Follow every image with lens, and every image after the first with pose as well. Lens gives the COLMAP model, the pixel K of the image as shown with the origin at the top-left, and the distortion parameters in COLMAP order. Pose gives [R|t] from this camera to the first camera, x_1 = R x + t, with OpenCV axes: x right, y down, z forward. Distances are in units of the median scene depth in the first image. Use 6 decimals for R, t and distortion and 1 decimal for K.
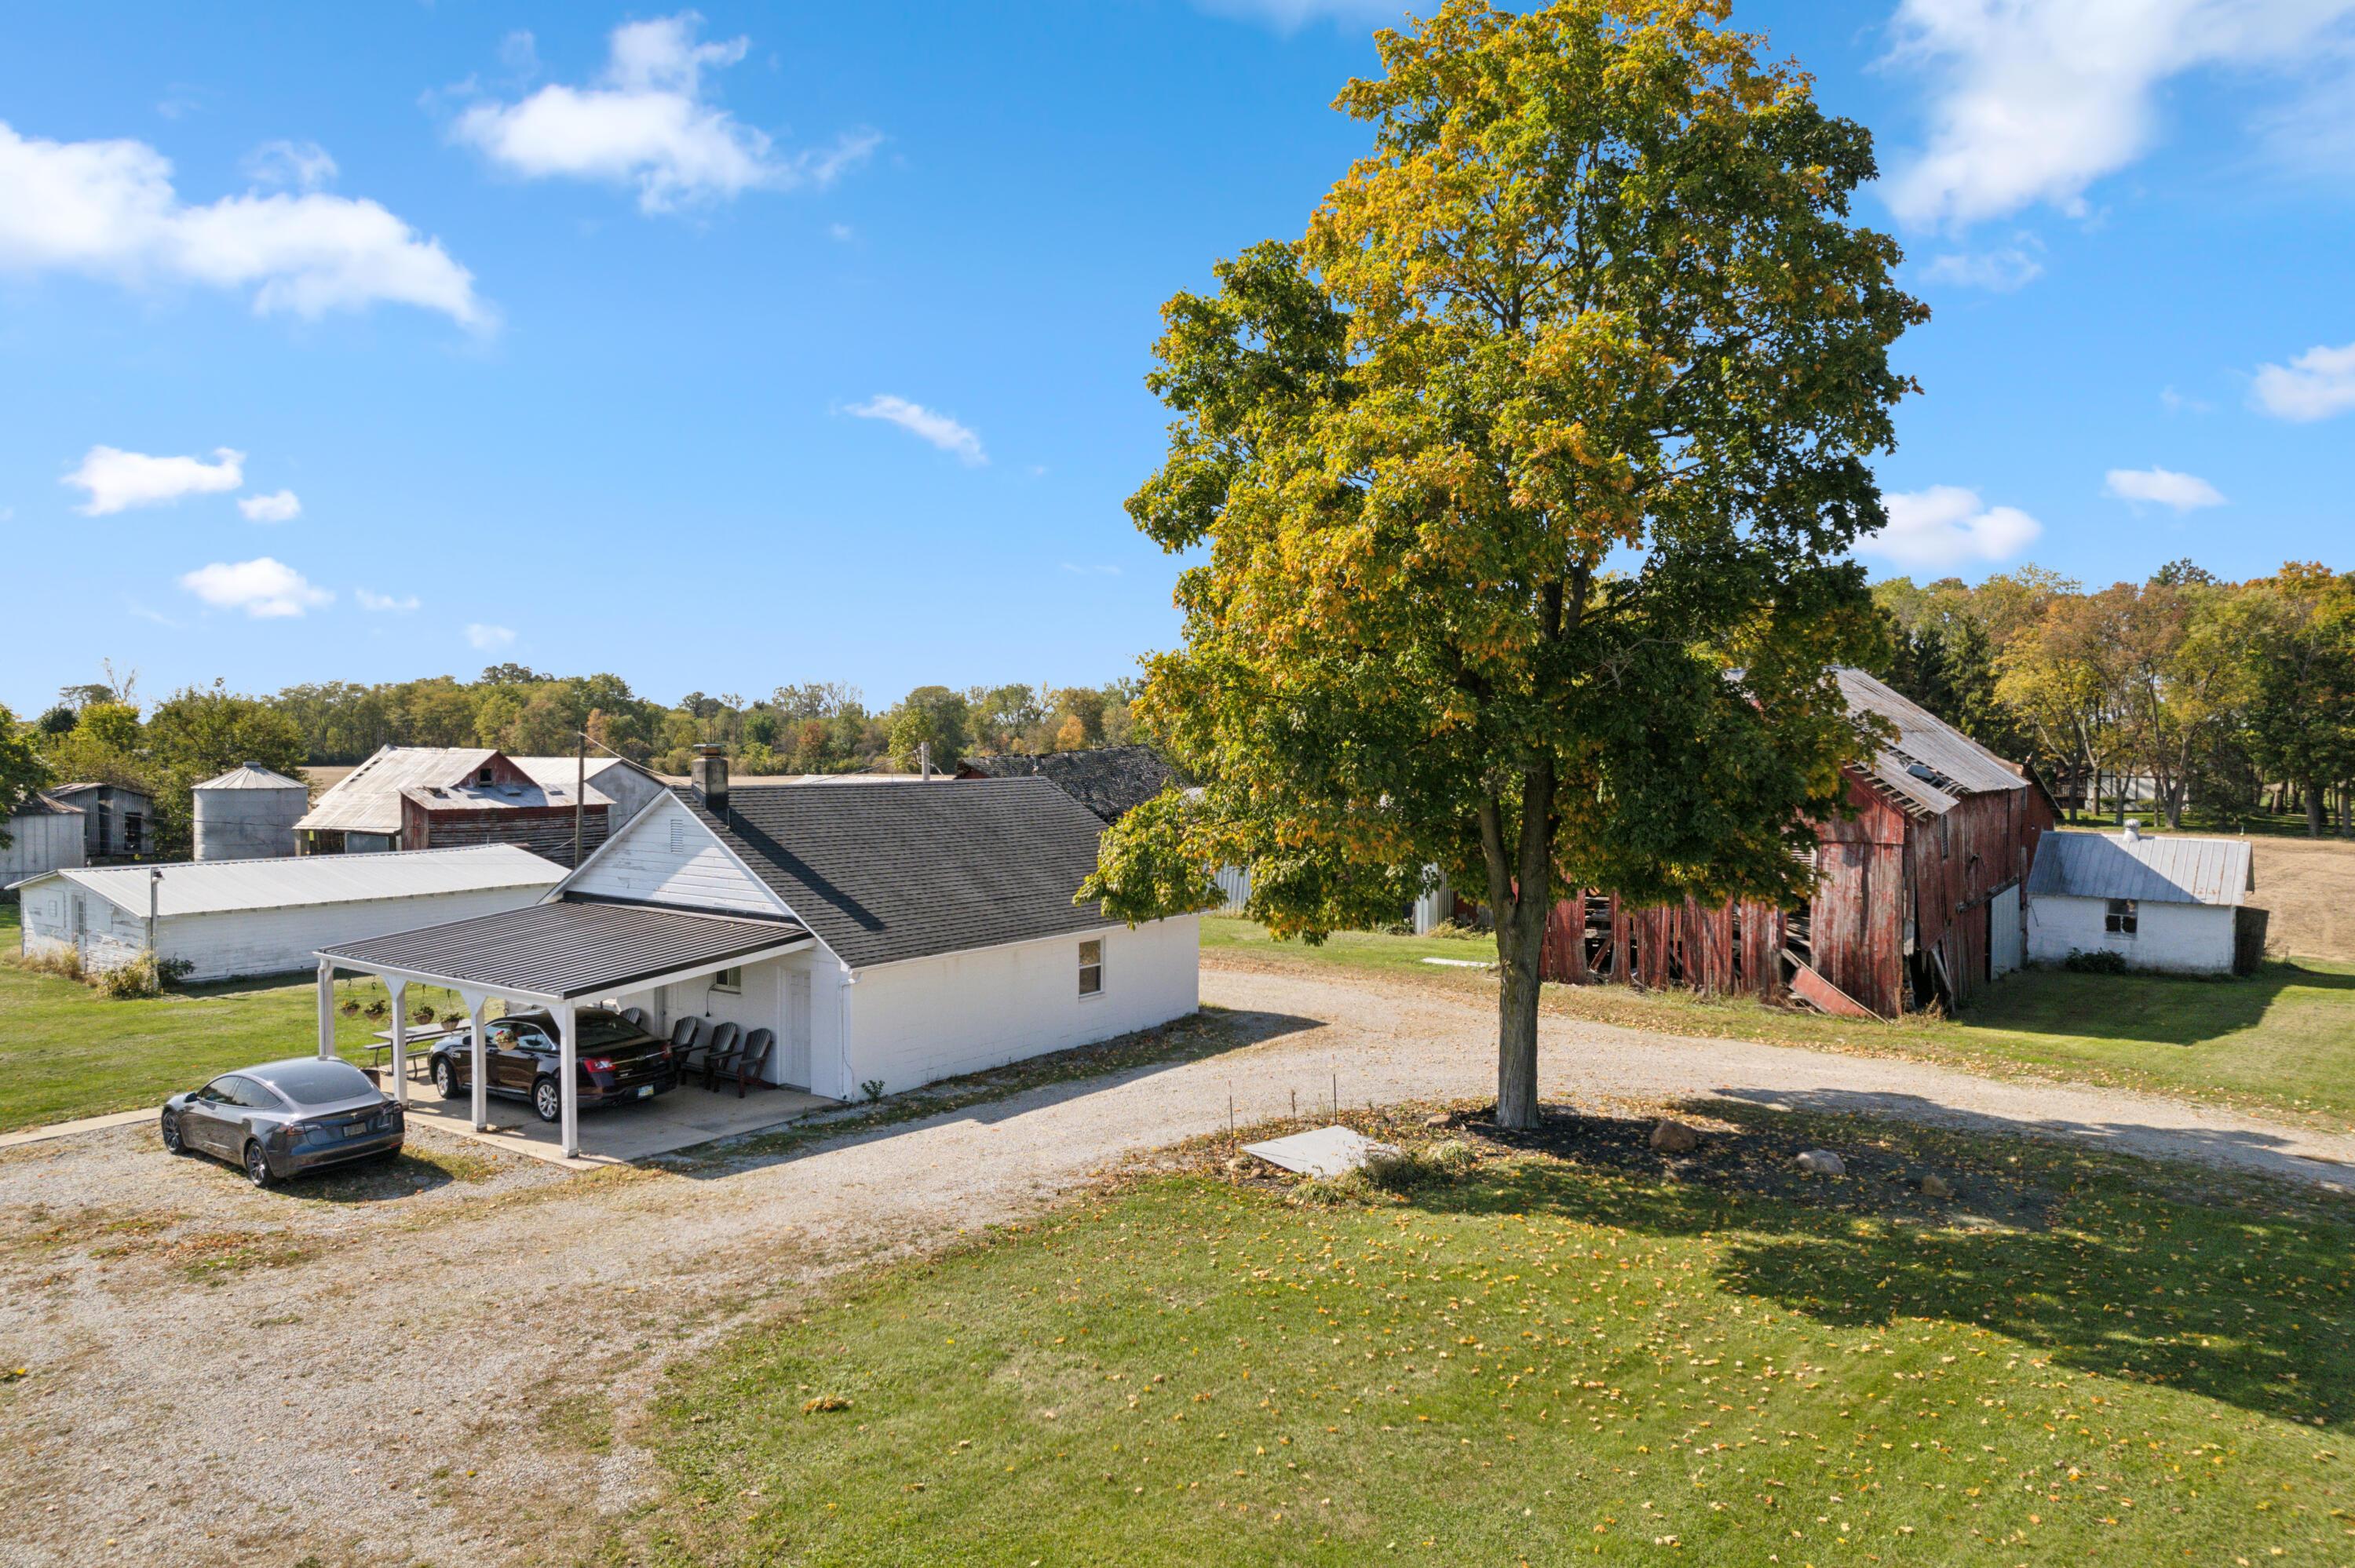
lens RADIAL K [[1562.3, 0, 1173.8], [0, 1562.3, 828.5], [0, 0, 1]] dist [-0.085807, 0.092740]
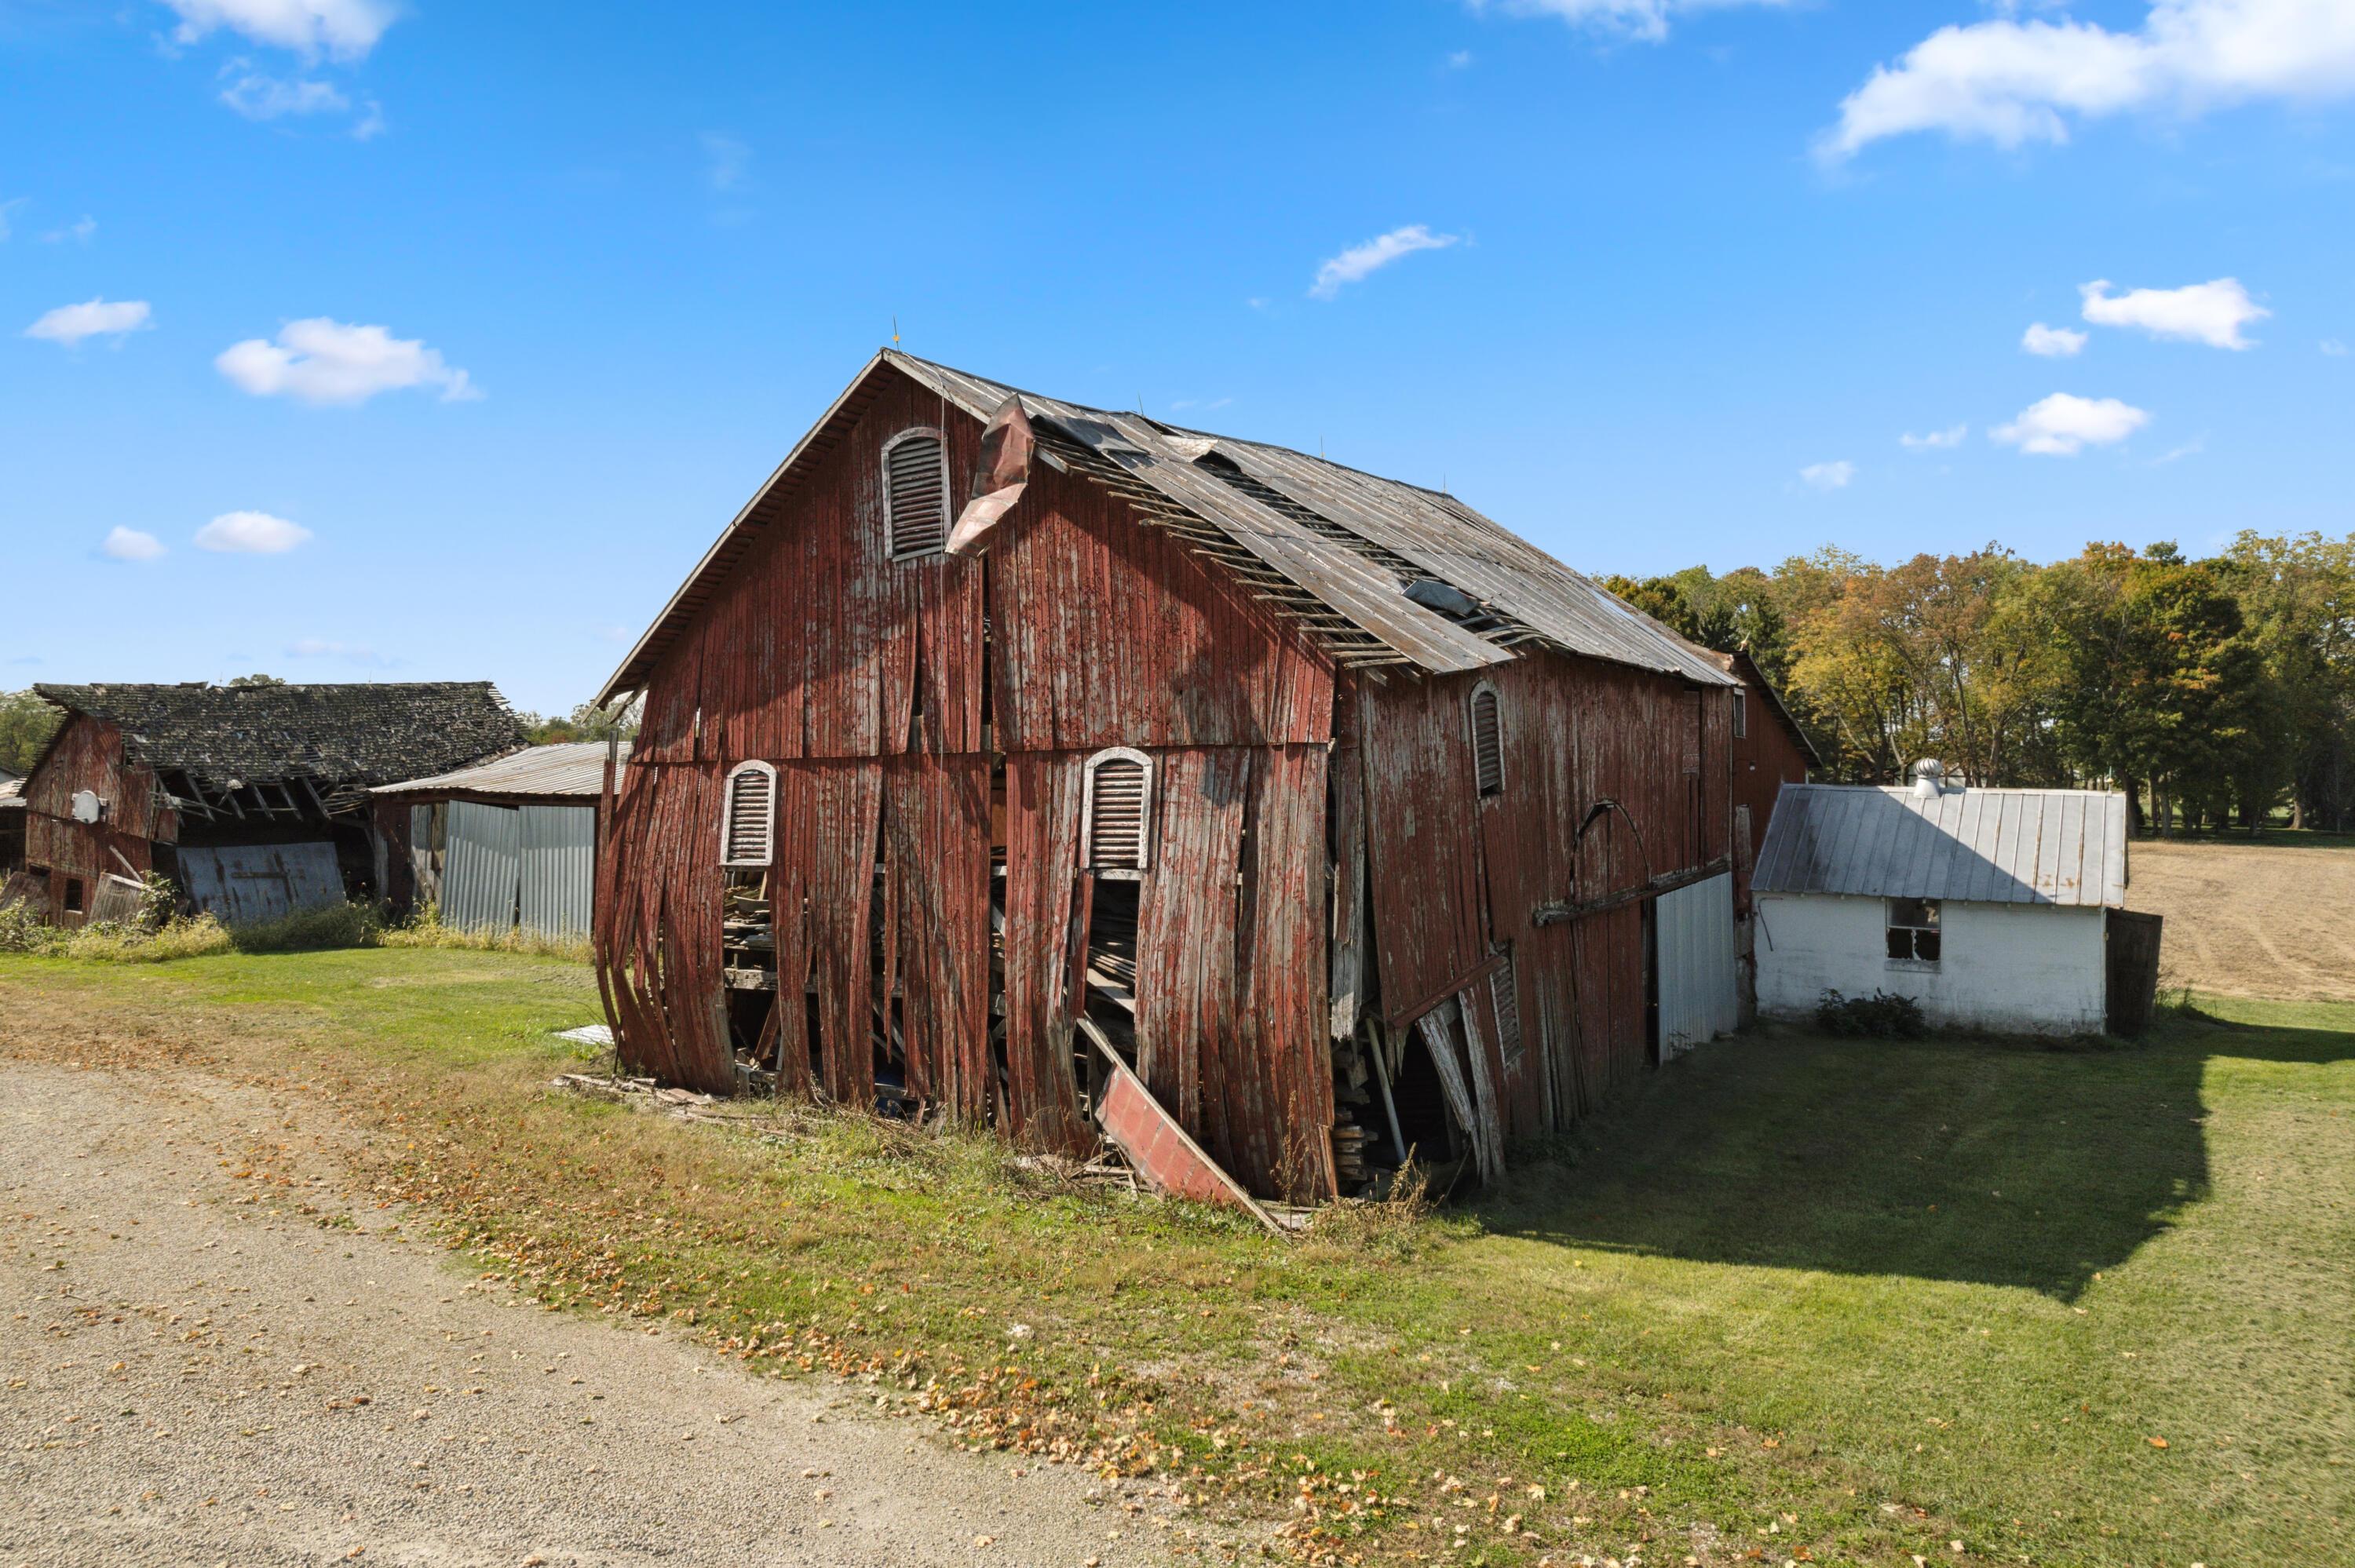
lens RADIAL K [[1504.4, 0, 1186.0], [0, 1504.4, 774.5], [0, 0, 1]] dist [-0.078929, 0.068003]
pose [[0.996416, -0.000966, 0.084583, 0.315781], [0.005579, 0.998508, -0.054315, 0.029265], [-0.084404, 0.054592, 0.994935, 0.493708]]
